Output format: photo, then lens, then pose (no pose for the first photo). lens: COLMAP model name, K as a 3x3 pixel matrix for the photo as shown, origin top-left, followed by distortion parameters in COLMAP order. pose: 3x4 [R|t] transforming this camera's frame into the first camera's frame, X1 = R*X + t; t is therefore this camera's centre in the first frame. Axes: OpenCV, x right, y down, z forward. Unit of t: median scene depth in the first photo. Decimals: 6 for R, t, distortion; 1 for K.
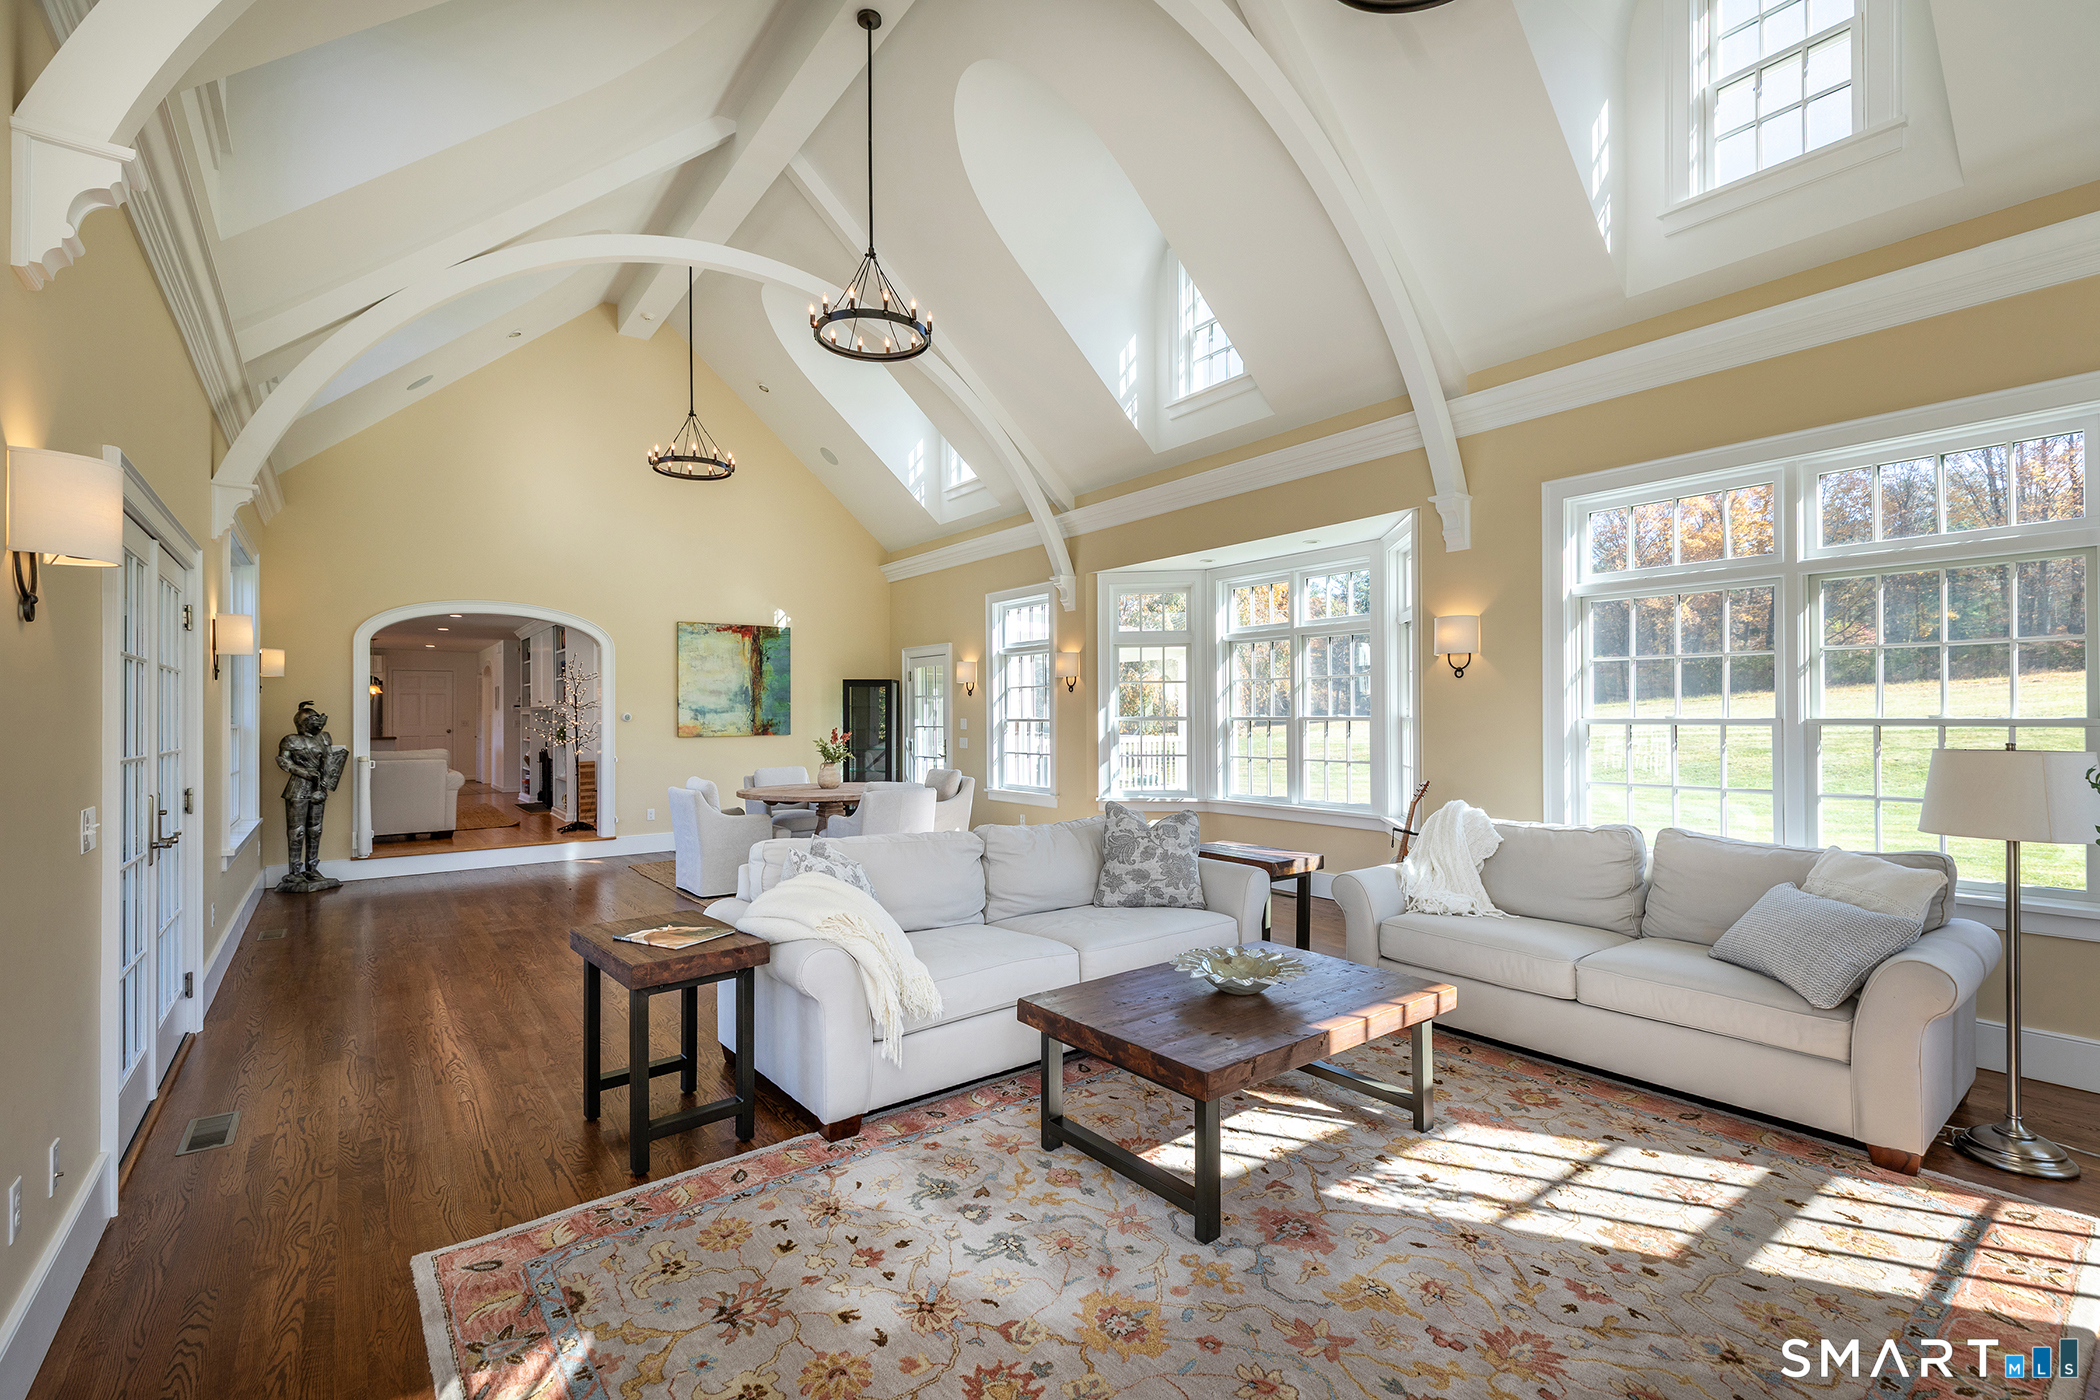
lens RADIAL K [[932.4, 0, 1050.0], [0, 932.4, 700.0], [0, 0, 1]] dist [0.025387, -0.000287]
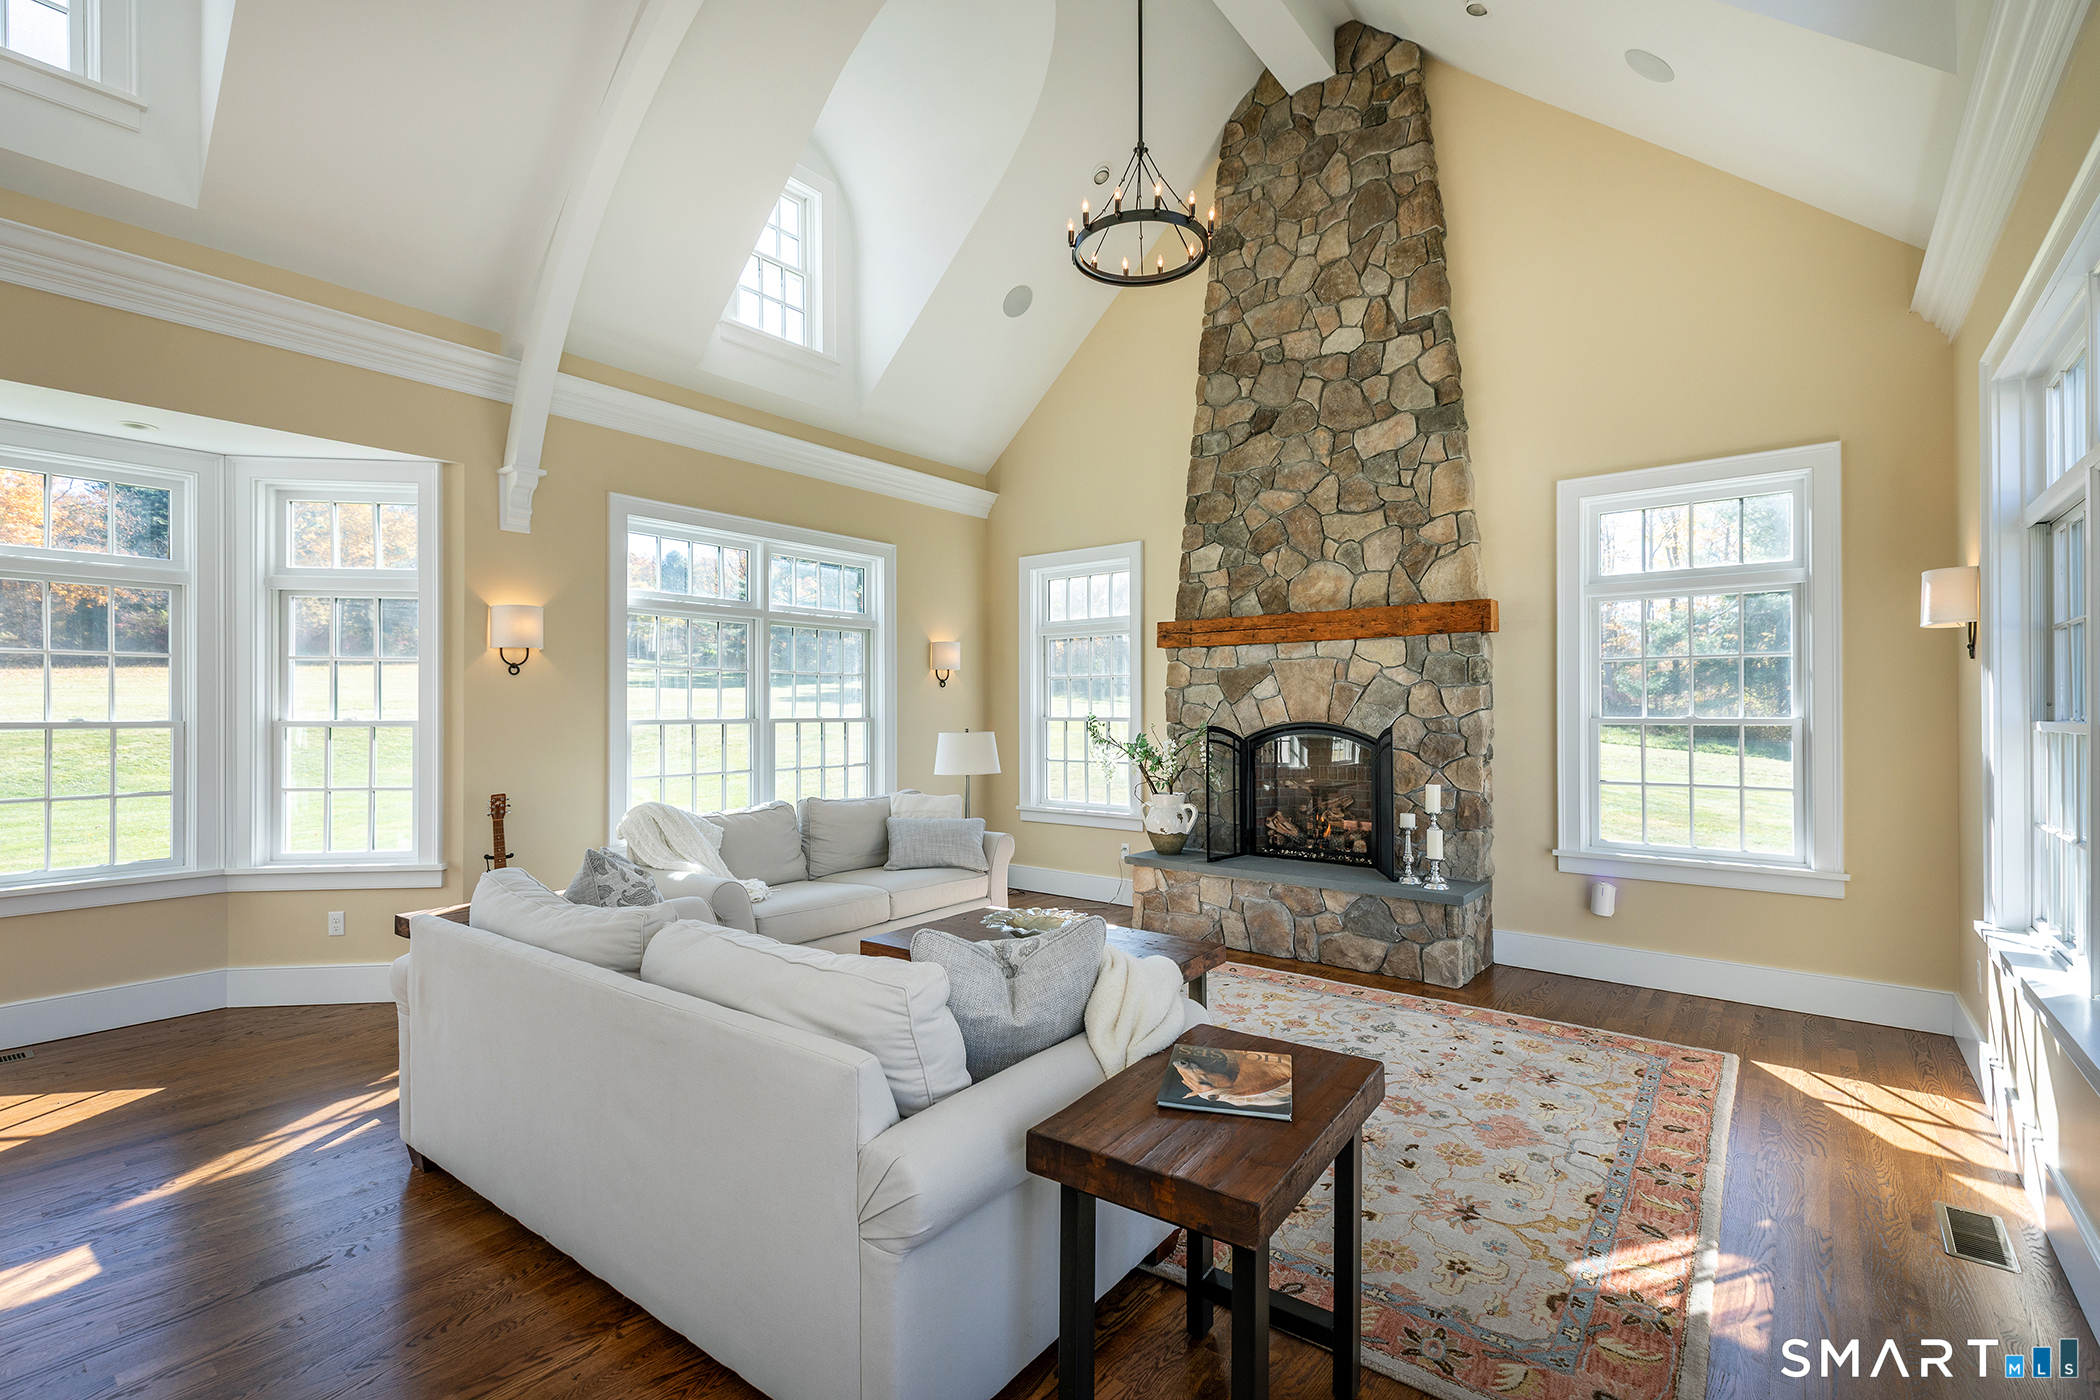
lens RADIAL K [[932.4, 0, 1050.0], [0, 932.4, 700.0], [0, 0, 1]] dist [0.025387, -0.000287]
pose [[-0.263493, 0.011595, 0.964592, -0.625170], [-0.008424, 0.999862, -0.014320, 0.009664], [-0.964625, -0.011899, -0.263359, 0.839331]]
